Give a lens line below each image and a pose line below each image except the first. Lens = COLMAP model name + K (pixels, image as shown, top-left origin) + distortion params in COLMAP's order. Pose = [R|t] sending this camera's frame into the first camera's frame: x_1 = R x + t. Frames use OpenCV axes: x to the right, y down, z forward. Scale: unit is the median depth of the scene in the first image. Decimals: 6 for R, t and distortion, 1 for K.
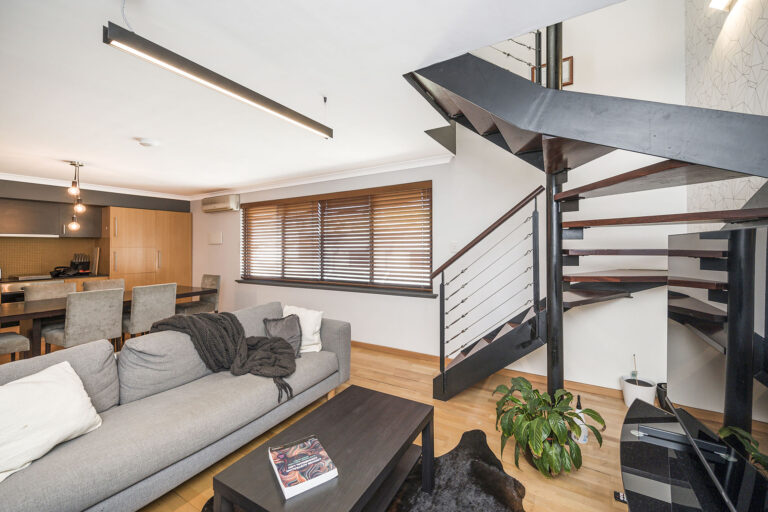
lens RADIAL K [[312.3, 0, 380.6], [0, 312.3, 236.6], [0, 0, 1]] dist [0.000427, -0.000201]
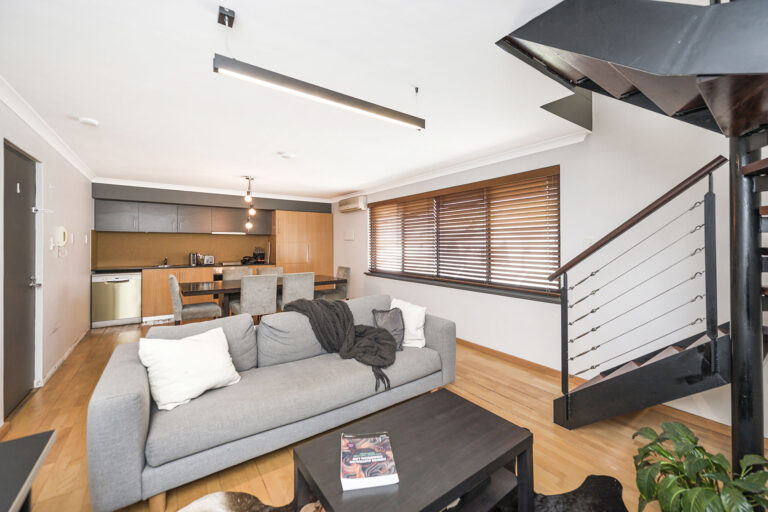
lens RADIAL K [[306.6, 0, 387.0], [0, 306.6, 236.6], [0, 0, 1]] dist [0.009212, -0.004681]
pose [[0.917231, -0.000263, -0.398356, 0.094406], [0.003131, 0.999974, 0.006548, 0.008727], [0.398343, -0.007253, 0.917208, 0.066572]]
